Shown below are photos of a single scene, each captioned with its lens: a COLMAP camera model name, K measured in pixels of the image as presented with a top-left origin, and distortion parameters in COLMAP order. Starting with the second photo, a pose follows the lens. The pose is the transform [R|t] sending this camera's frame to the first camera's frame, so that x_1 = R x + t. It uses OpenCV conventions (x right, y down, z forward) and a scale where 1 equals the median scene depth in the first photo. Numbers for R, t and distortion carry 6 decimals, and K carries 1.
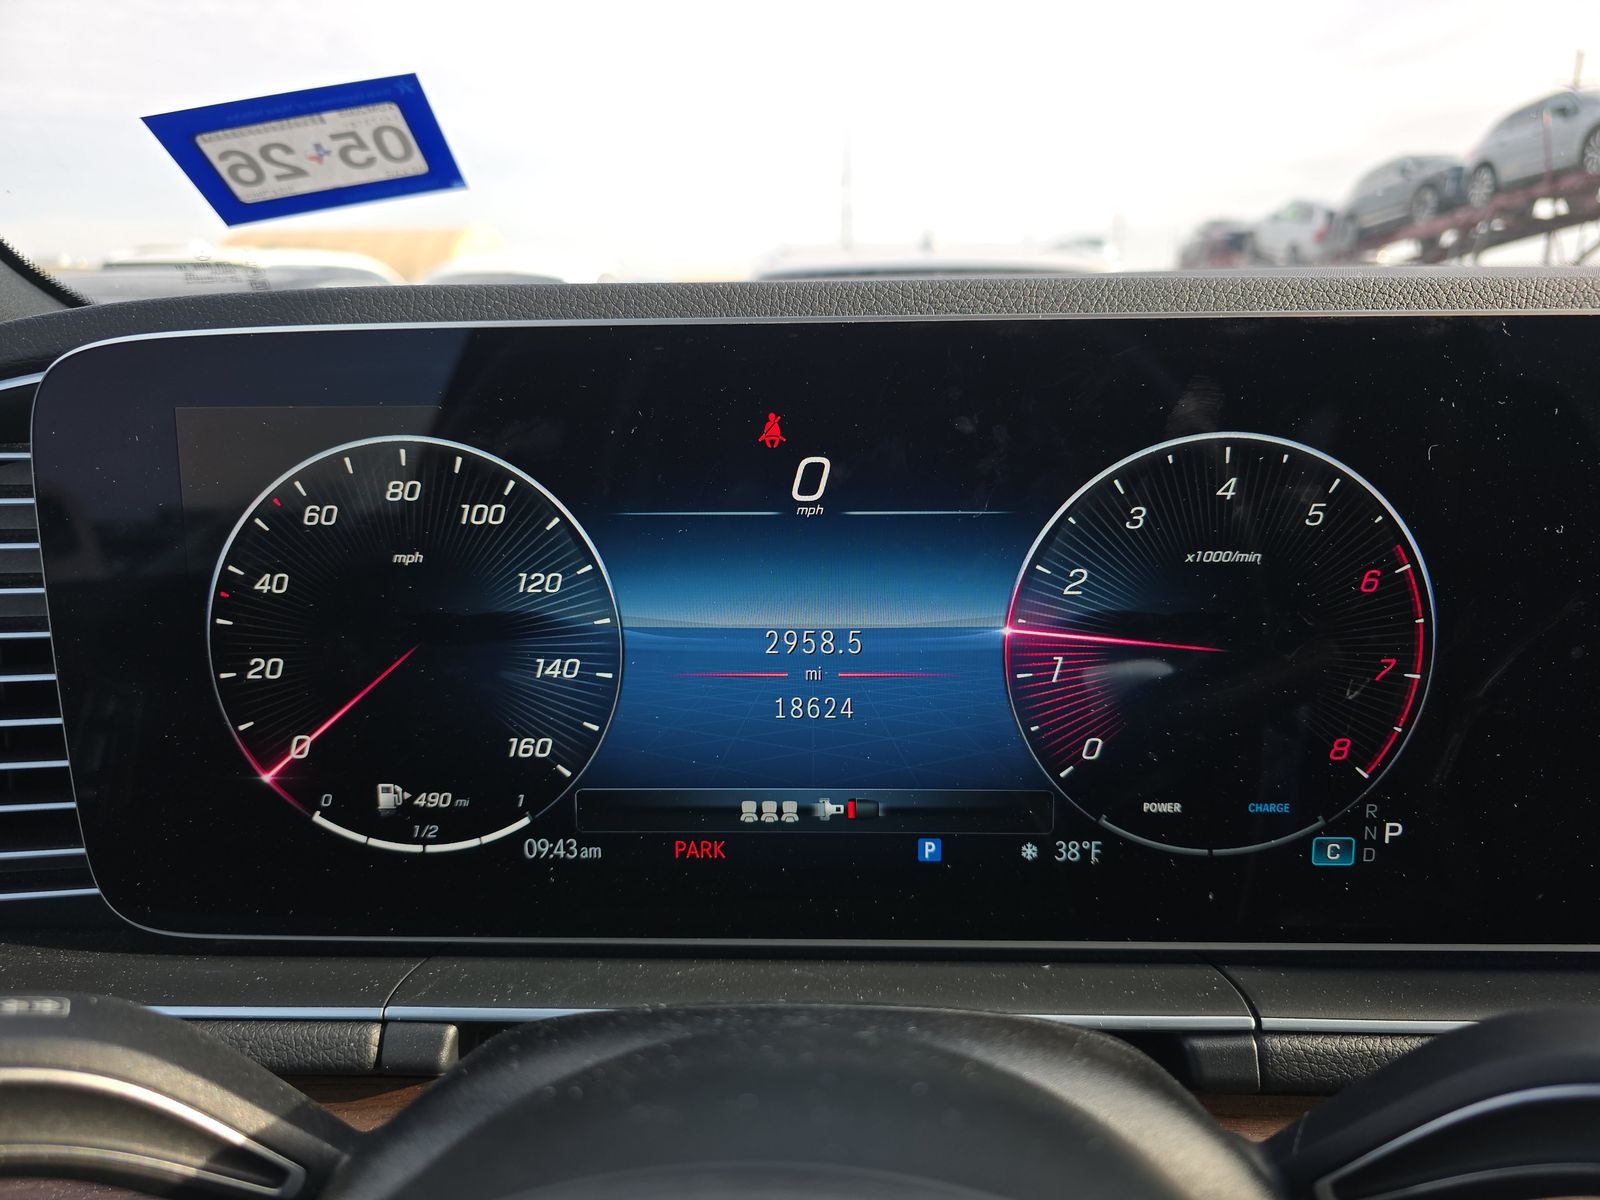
lens RADIAL K [[1082.7, 0, 800.0], [0, 1082.7, 600.0], [0, 0, 1]] dist [0.017144, 0.001427]
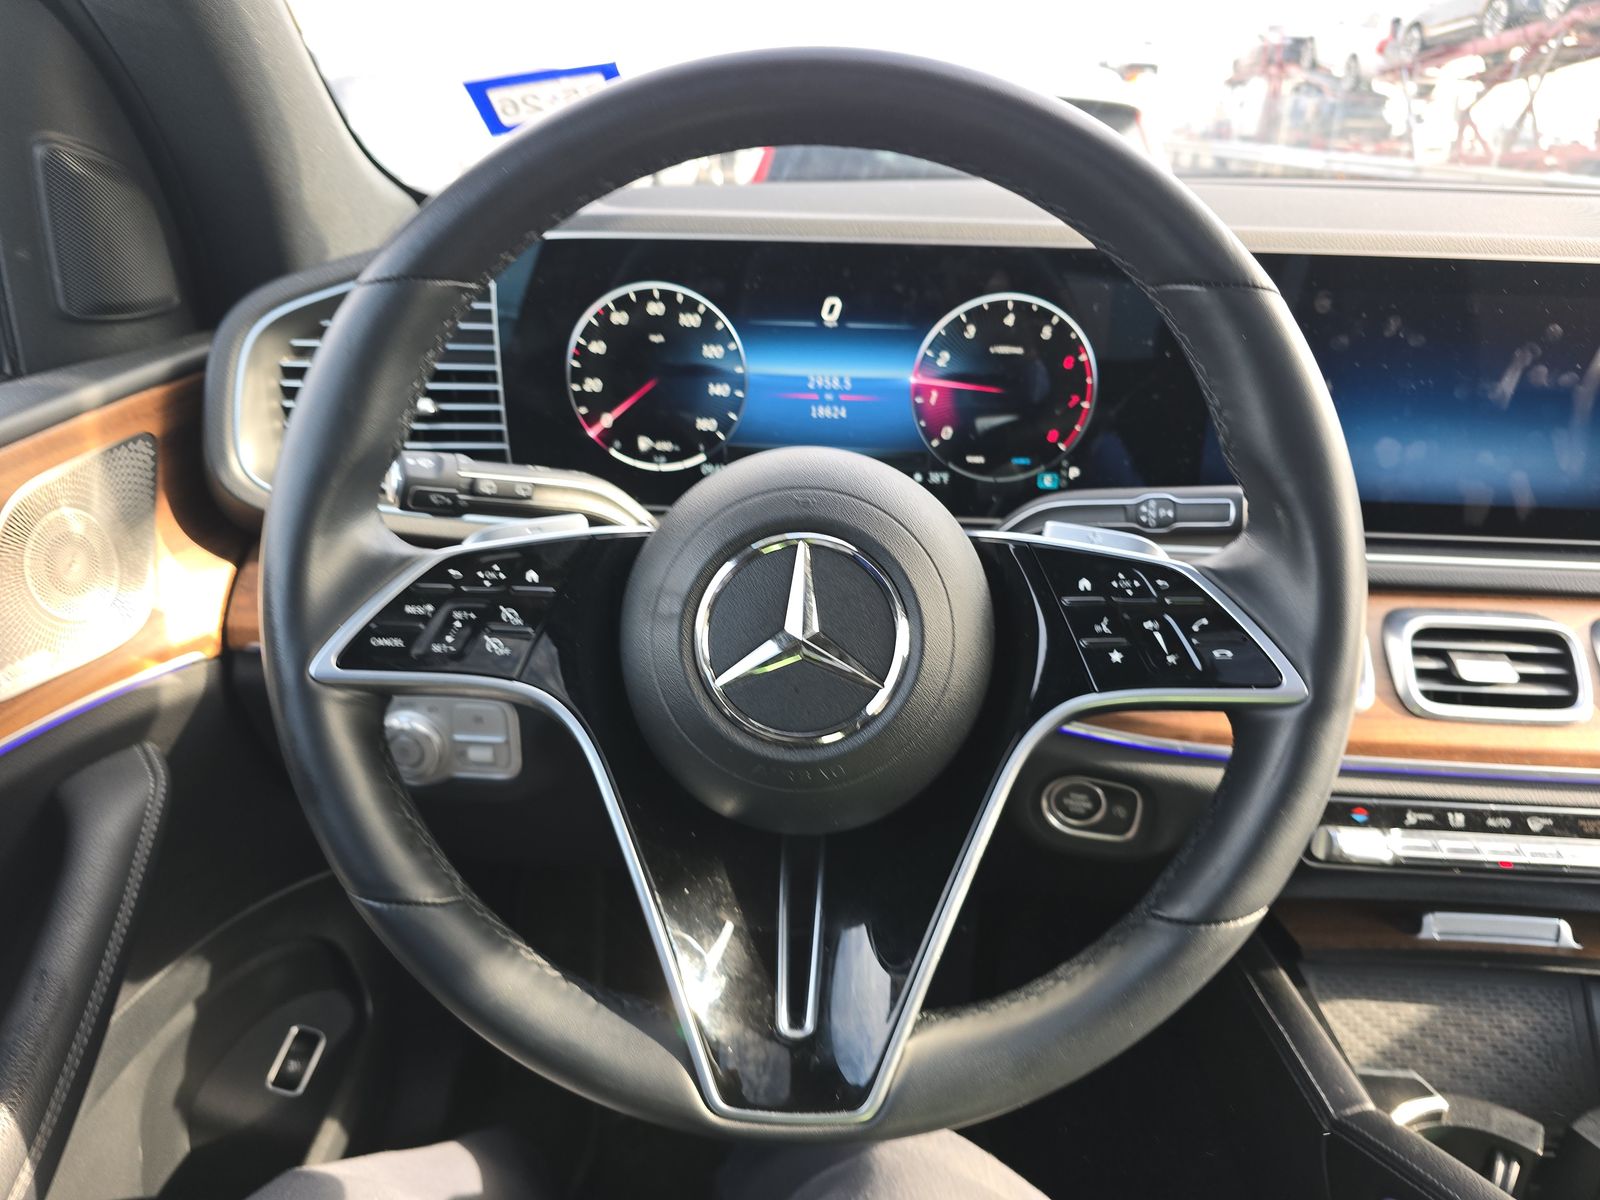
lens RADIAL K [[1090.0, 0, 800.0], [0, 1090.0, 600.0], [0, 0, 1]] dist [0.009784, -0.000997]
pose [[0.999231, 0.038120, -0.009218, -0.011849], [-0.036100, 0.985860, 0.163639, 0.118732], [0.015326, -0.163180, 0.986477, -1.369176]]
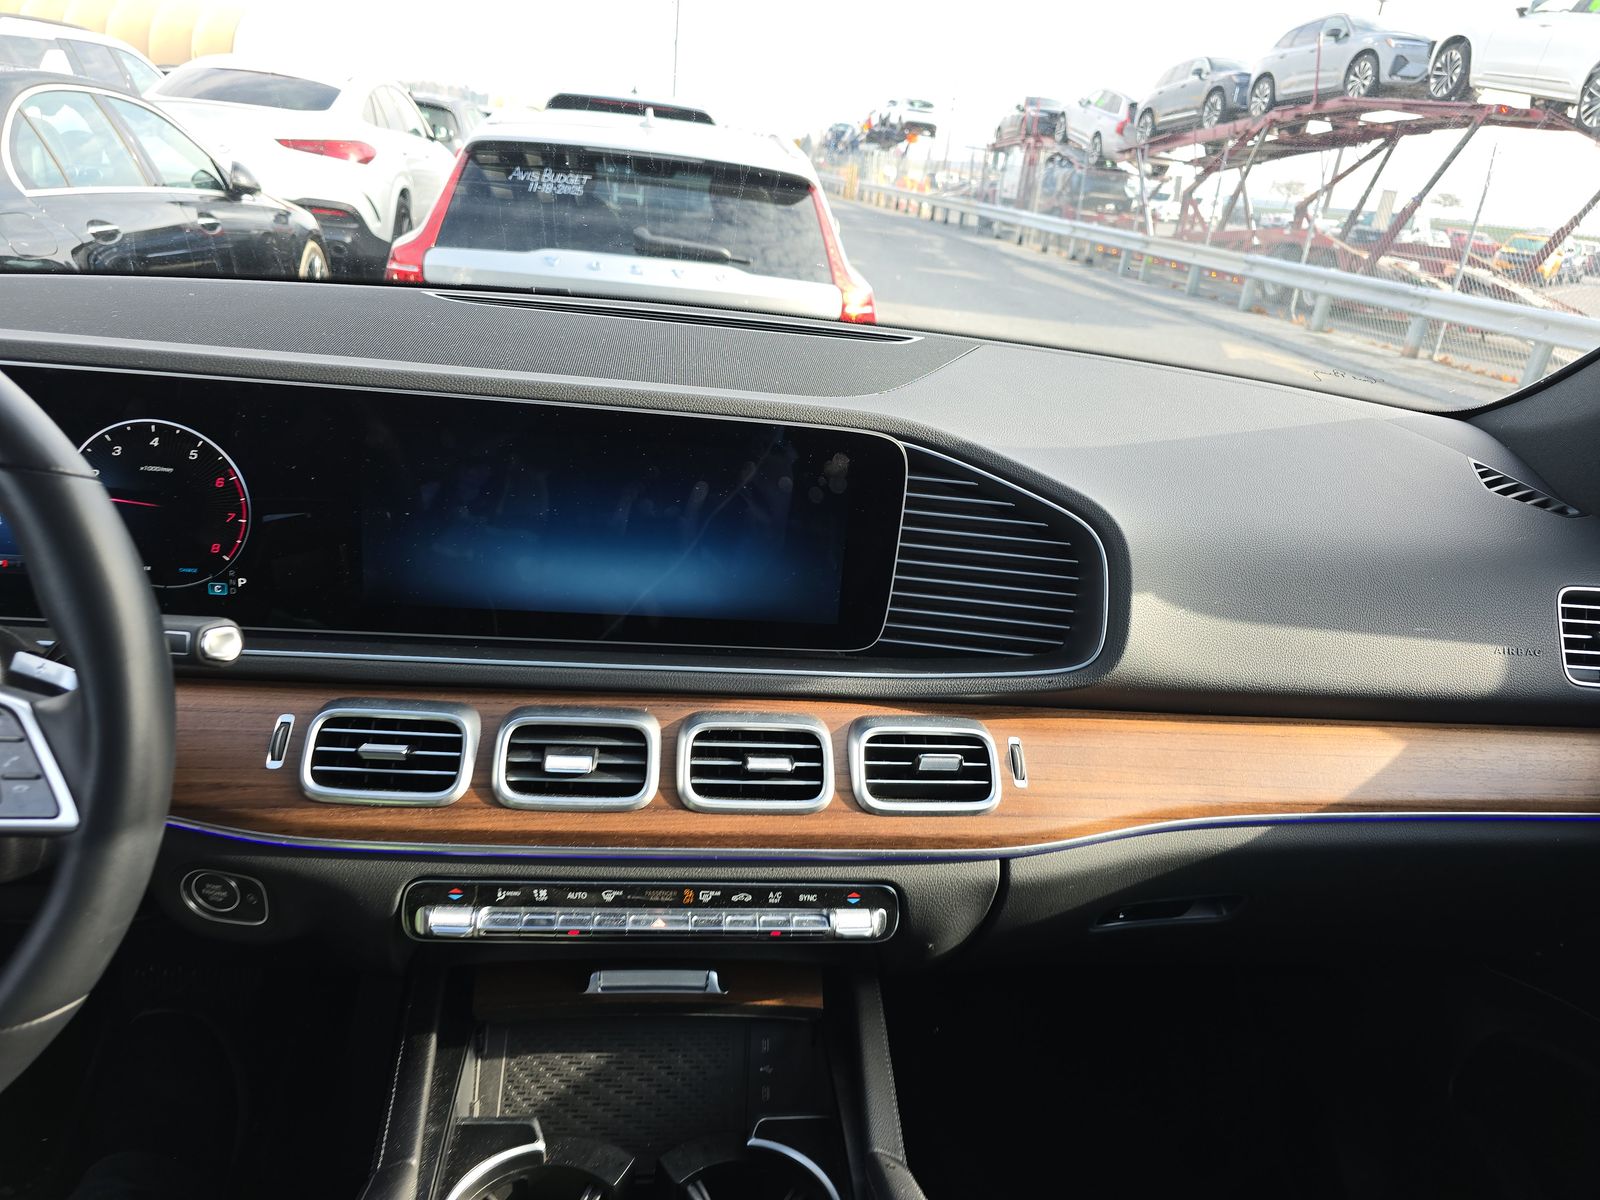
lens RADIAL K [[1082.7, 0, 800.0], [0, 1082.7, 600.0], [0, 0, 1]] dist [0.017144, 0.001427]
pose [[0.985336, 0.044589, 0.164697, 1.408695], [-0.066470, 0.989305, 0.129832, -0.160730], [-0.157147, -0.138876, 0.977762, -1.683679]]
